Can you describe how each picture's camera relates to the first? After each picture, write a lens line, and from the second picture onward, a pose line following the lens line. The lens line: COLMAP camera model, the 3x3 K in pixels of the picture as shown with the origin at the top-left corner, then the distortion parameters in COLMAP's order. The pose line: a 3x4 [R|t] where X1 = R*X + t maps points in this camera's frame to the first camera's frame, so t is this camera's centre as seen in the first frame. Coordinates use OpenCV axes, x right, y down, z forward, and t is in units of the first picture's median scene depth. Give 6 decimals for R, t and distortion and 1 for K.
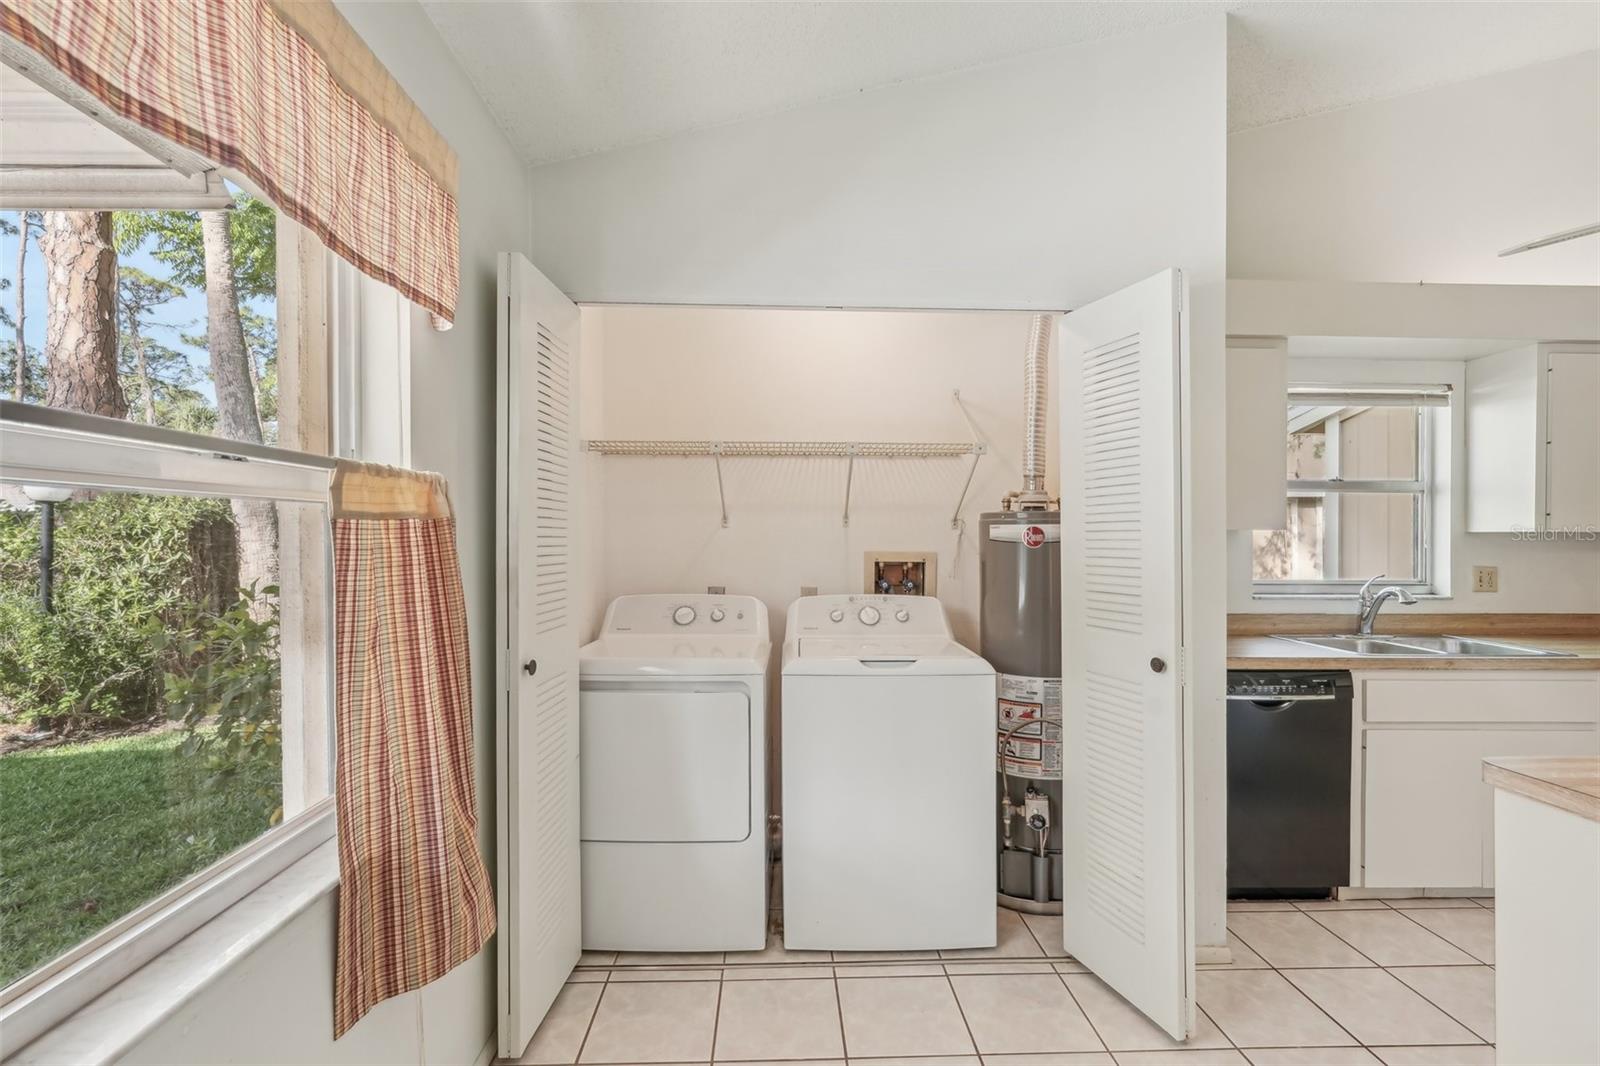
lens RADIAL K [[727.5, 0, 802.8], [0, 727.5, 549.8], [0, 0, 1]] dist [-0.014704, 0.008025]
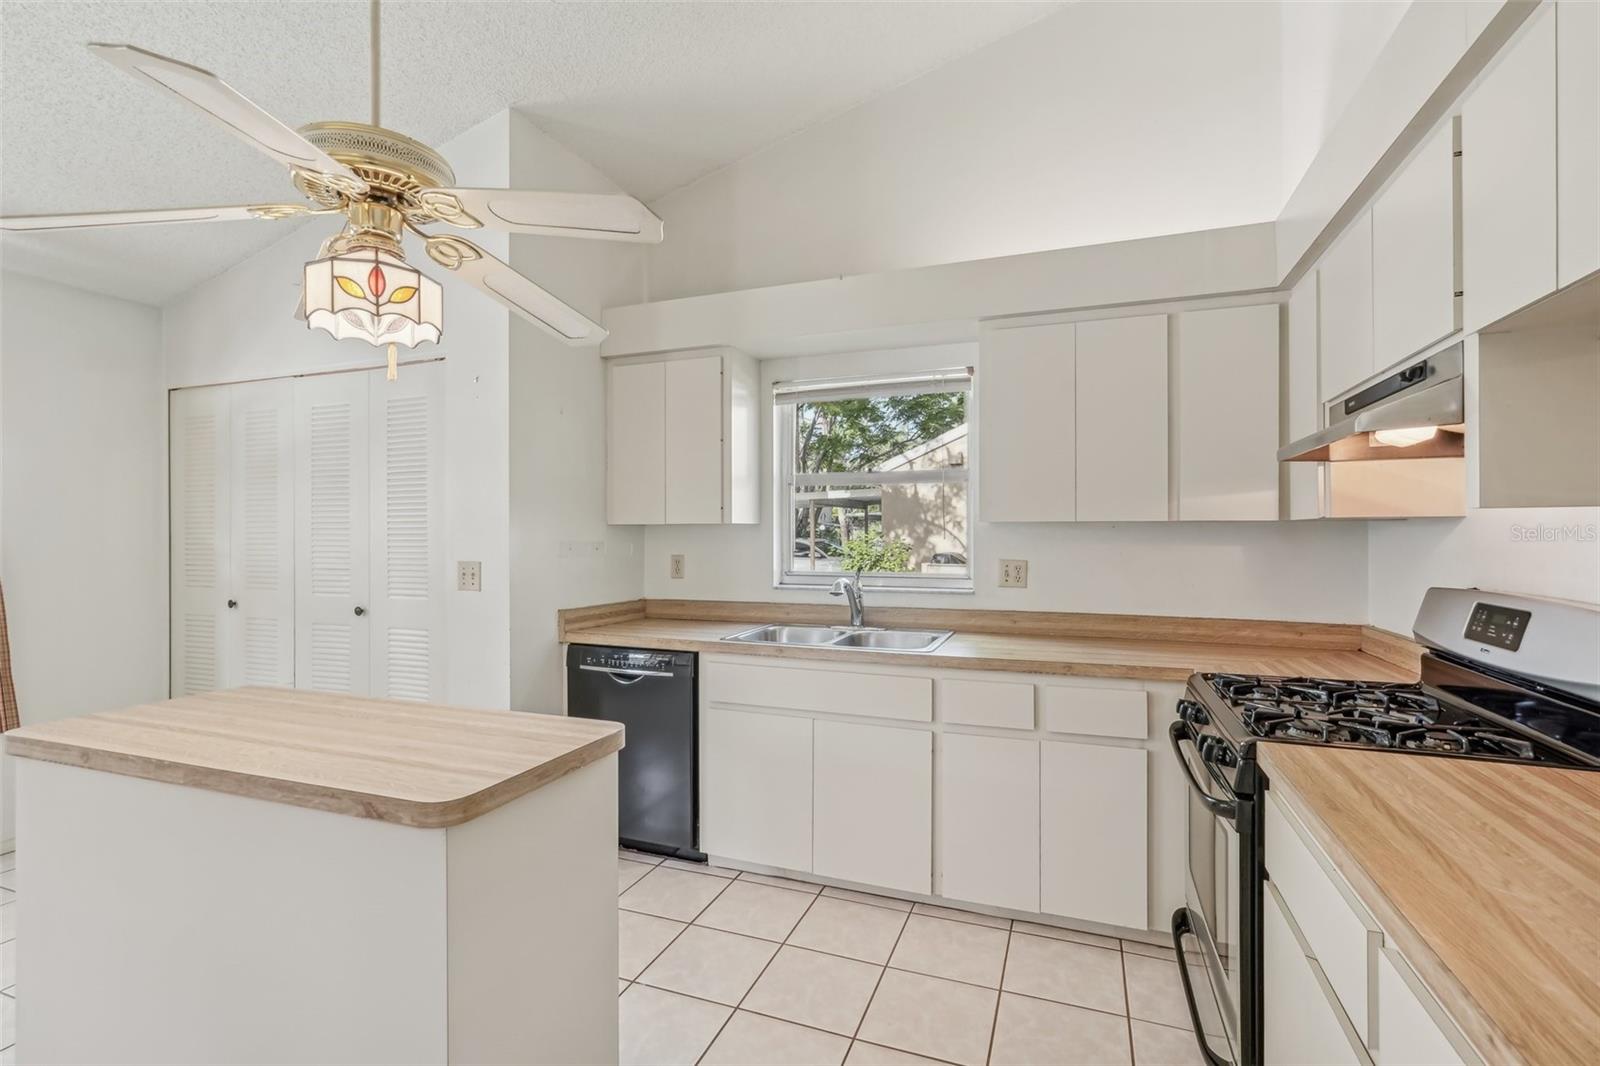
lens RADIAL K [[727.5, 0, 808.0], [0, 727.5, 542.3], [0, 0, 1]] dist [-0.014704, 0.008025]
pose [[0.917329, -0.007698, -0.398054, 1.099079], [0.002183, 0.999895, -0.014305, 0.013783], [0.398123, 0.012254, 0.917250, 0.047433]]
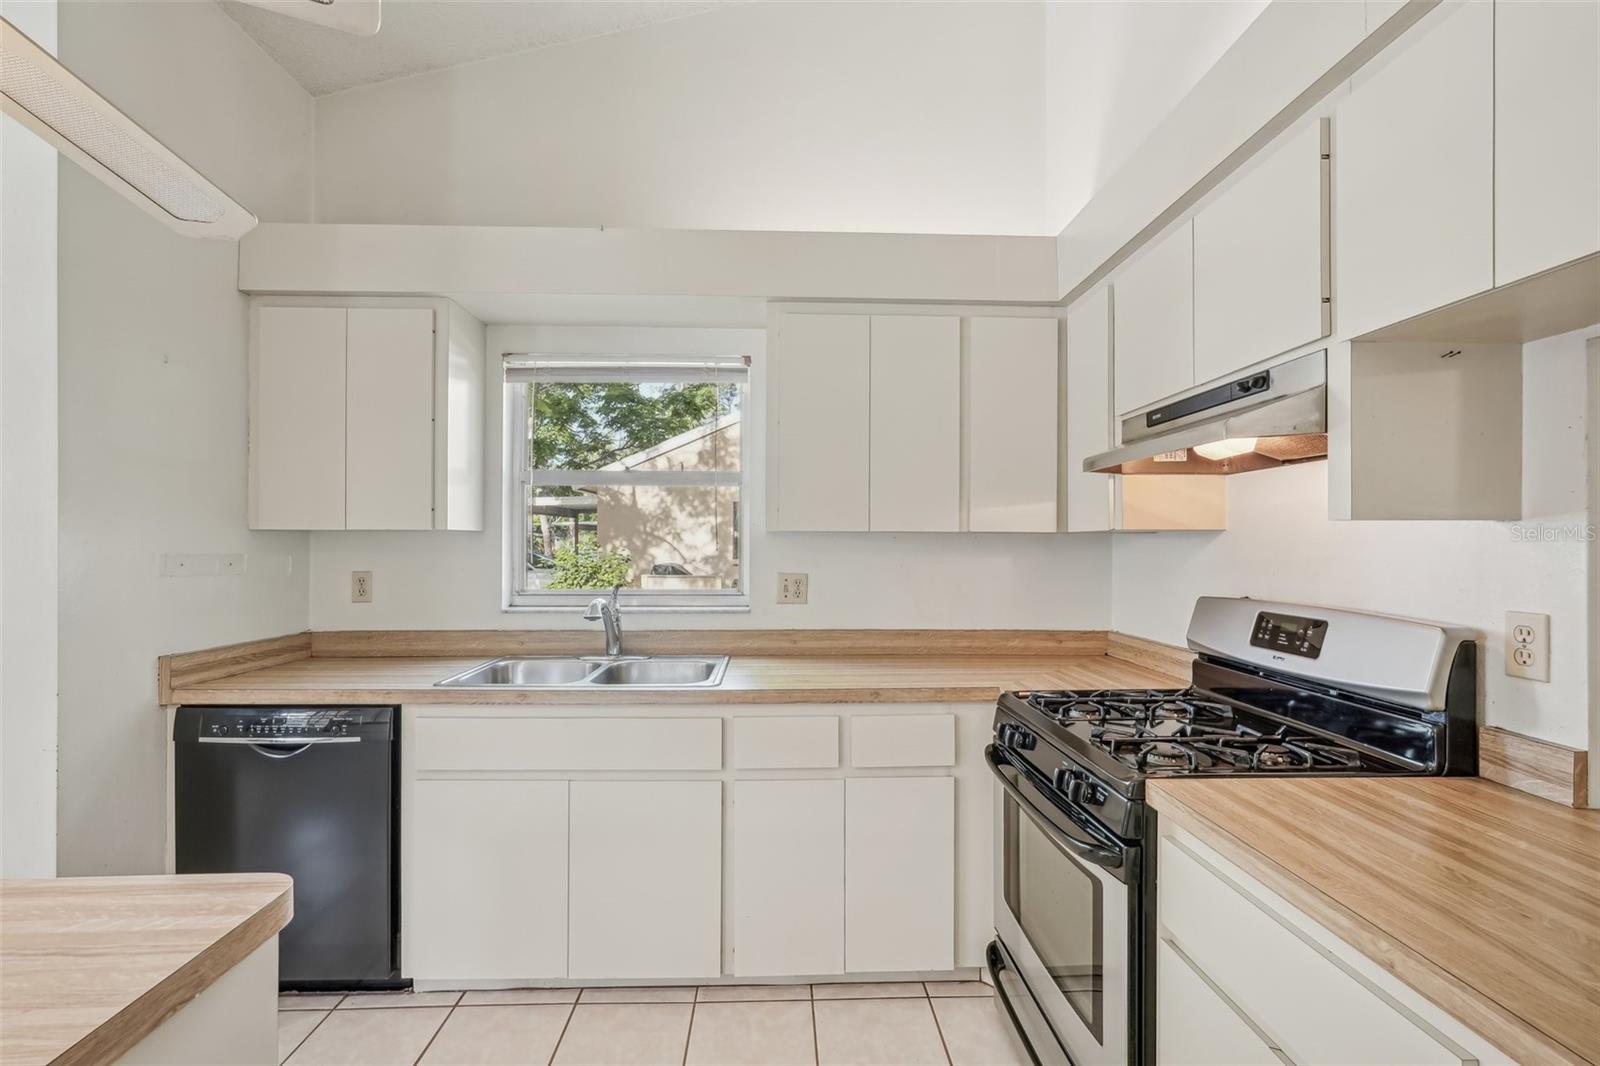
lens RADIAL K [[727.5, 0, 811.6], [0, 727.5, 547.2], [0, 0, 1]] dist [-0.014704, 0.008025]
pose [[0.999873, -0.008803, -0.013275, 0.999571], [0.008528, 0.999751, -0.020631, 0.010463], [0.013454, 0.020515, 0.999699, 0.164765]]
